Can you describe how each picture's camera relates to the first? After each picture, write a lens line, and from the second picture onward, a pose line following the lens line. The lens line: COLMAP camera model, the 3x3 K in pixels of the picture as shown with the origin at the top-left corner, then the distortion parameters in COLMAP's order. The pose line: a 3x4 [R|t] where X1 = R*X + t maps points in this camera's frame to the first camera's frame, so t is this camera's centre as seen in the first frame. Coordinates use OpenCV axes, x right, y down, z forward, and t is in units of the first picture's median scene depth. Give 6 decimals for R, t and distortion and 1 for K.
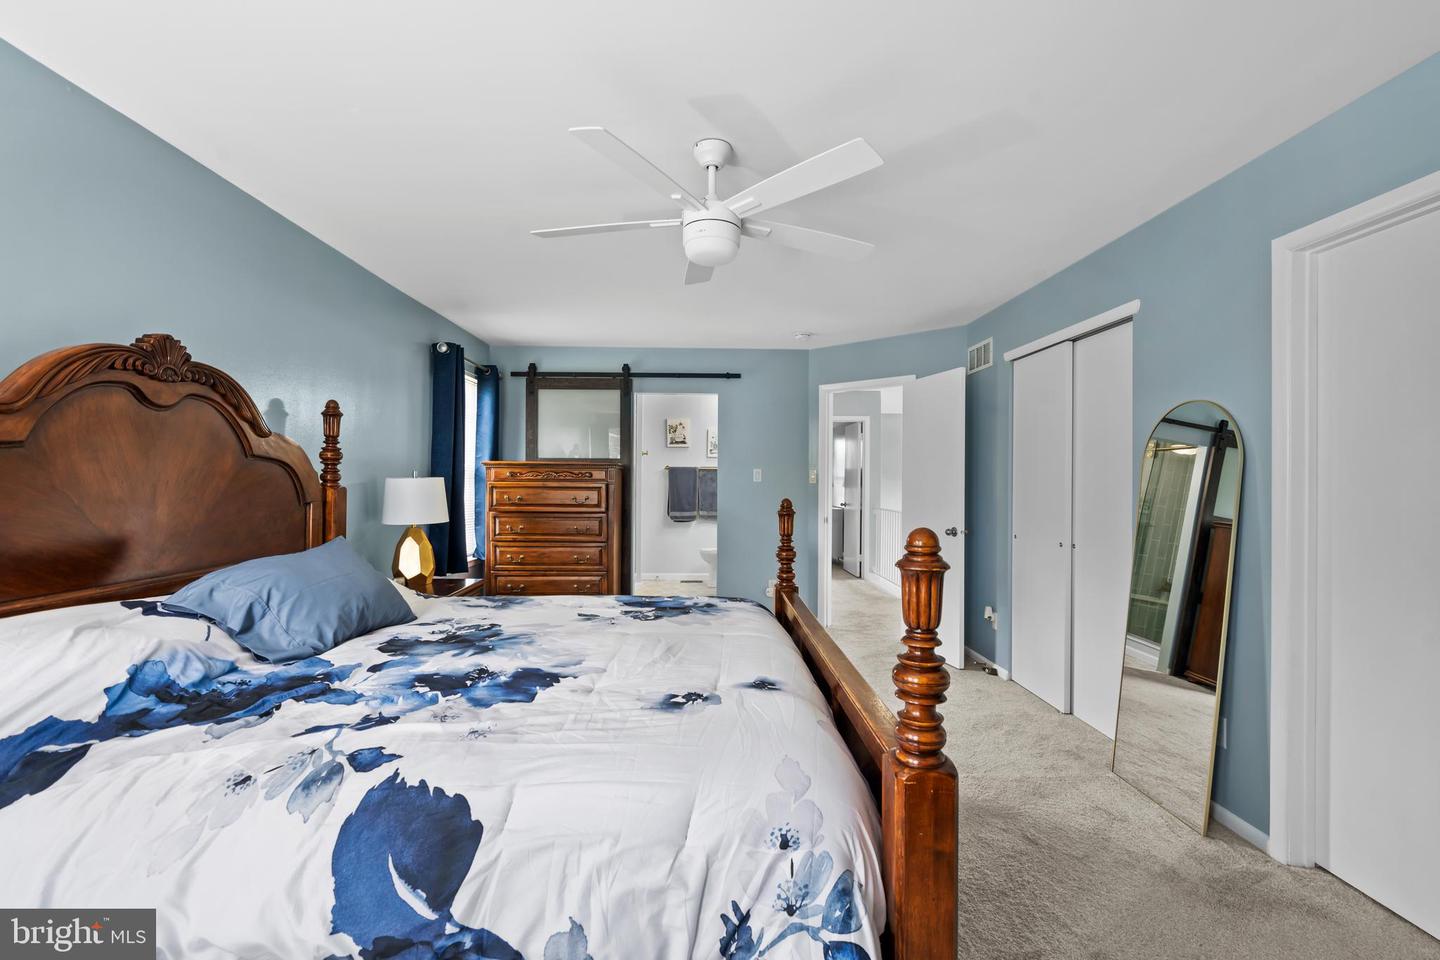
lens RADIAL K [[659.3, 0, 714.8], [0, 659.3, 476.2], [0, 0, 1]] dist [-0.007976, 0.003869]
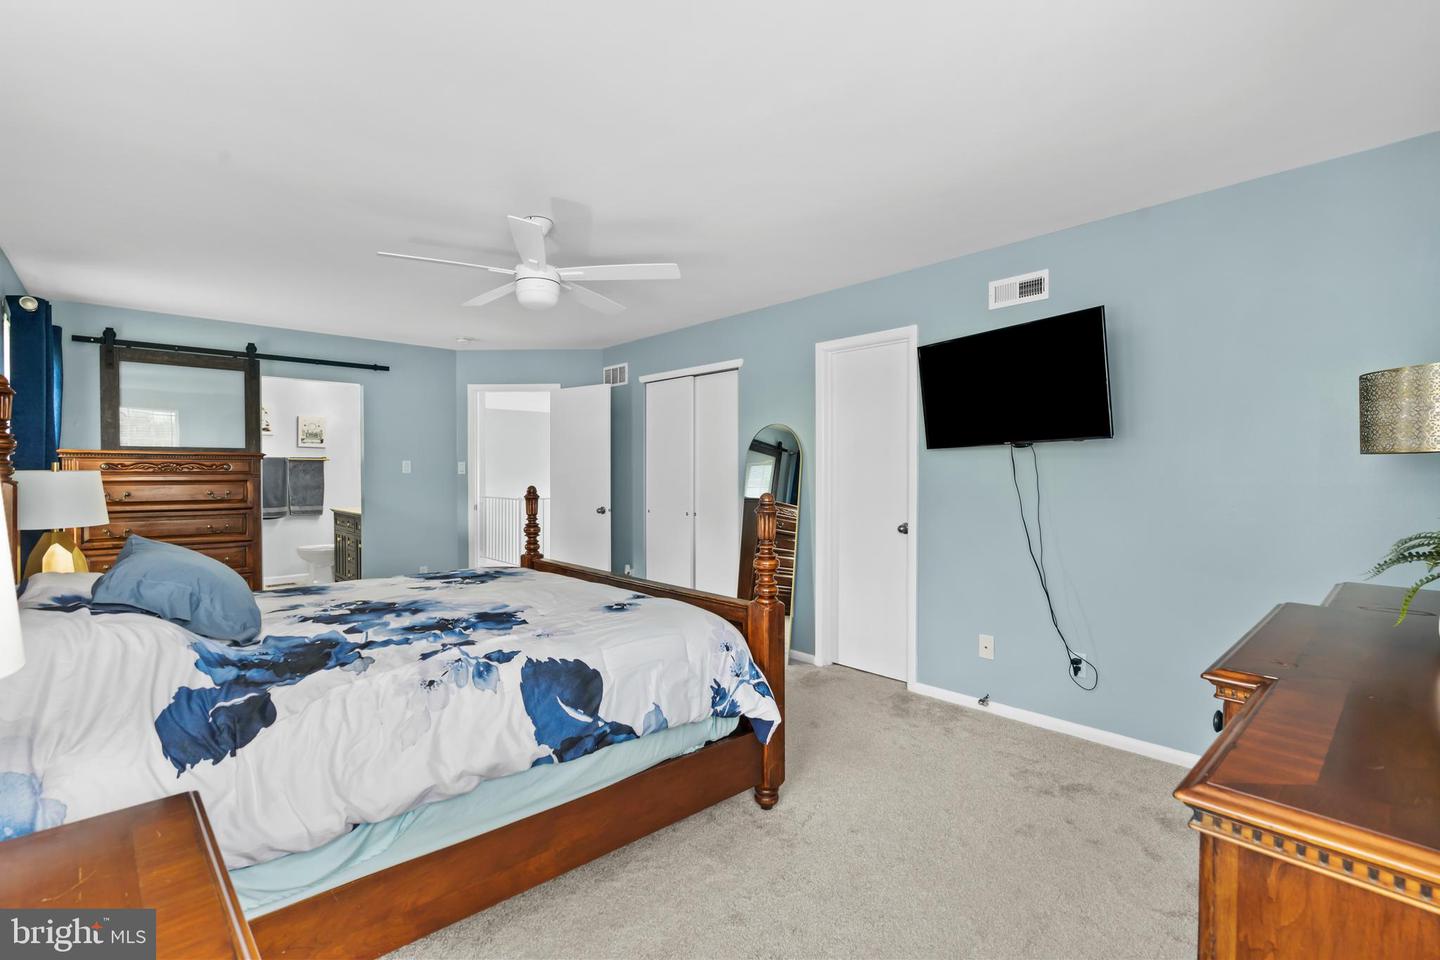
lens RADIAL K [[659.3, 0, 730.0], [0, 659.3, 476.4], [0, 0, 1]] dist [-0.007976, 0.003869]
pose [[0.743864, -0.011560, 0.668231, -0.451088], [0.001585, 0.999878, 0.015534, -0.002753], [-0.668329, -0.010496, 0.743791, -0.187995]]
